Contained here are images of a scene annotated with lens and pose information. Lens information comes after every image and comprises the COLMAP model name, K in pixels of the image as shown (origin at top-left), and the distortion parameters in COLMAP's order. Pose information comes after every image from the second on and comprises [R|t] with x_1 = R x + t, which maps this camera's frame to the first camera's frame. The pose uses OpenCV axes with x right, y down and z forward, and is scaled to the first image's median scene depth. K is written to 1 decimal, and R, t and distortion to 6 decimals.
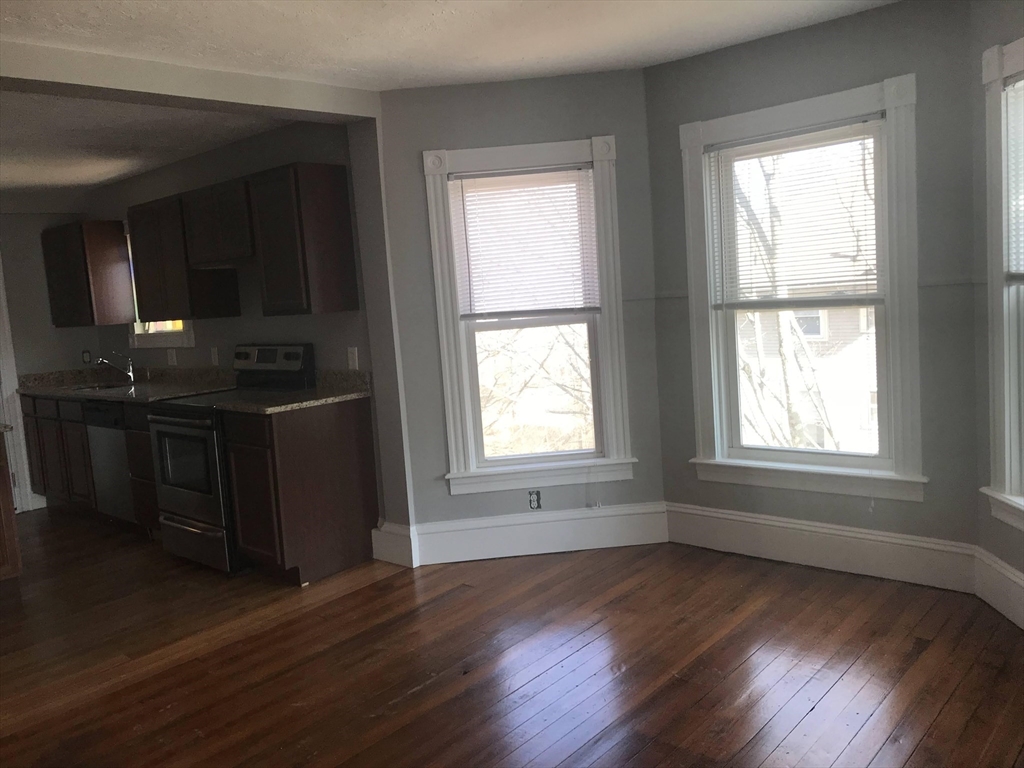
lens RADIAL K [[850.3, 0, 509.0], [0, 850.3, 379.9], [0, 0, 1]] dist [0.068722, -0.060140]
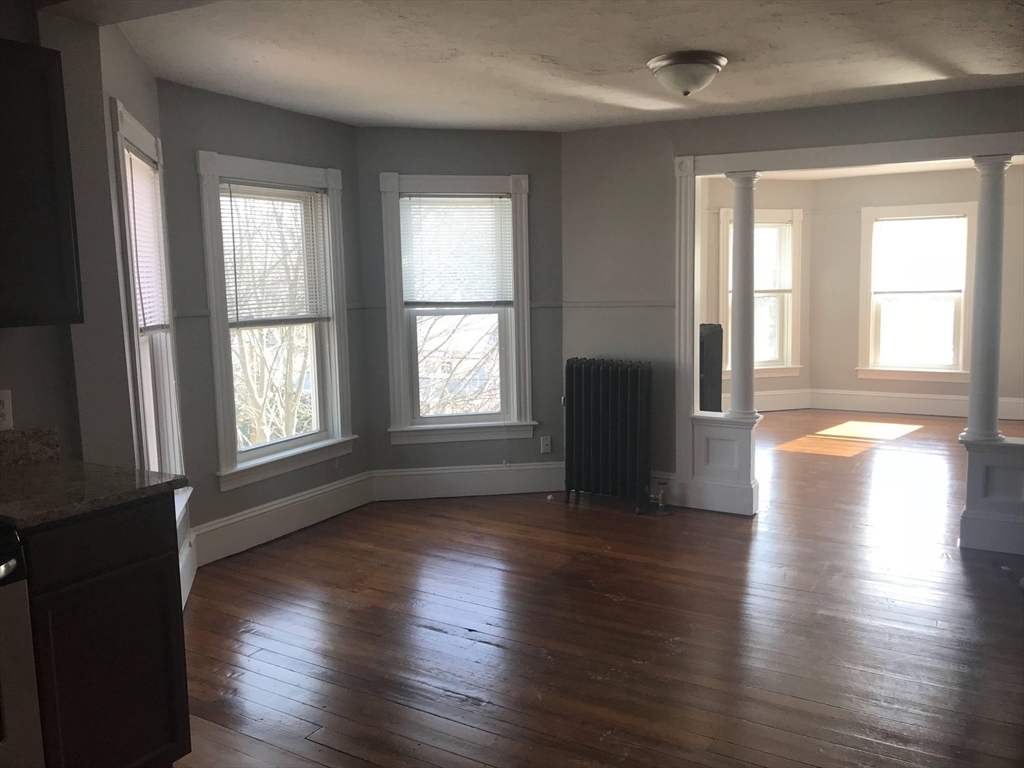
lens RADIAL K [[850.3, 0, 510.0], [0, 850.3, 383.9], [0, 0, 1]] dist [0.068722, -0.060140]
pose [[-0.221779, -0.038801, 0.974325, -0.875372], [0.151462, 0.985709, 0.073731, -0.037501], [-0.963262, 0.163925, -0.212733, 0.876710]]
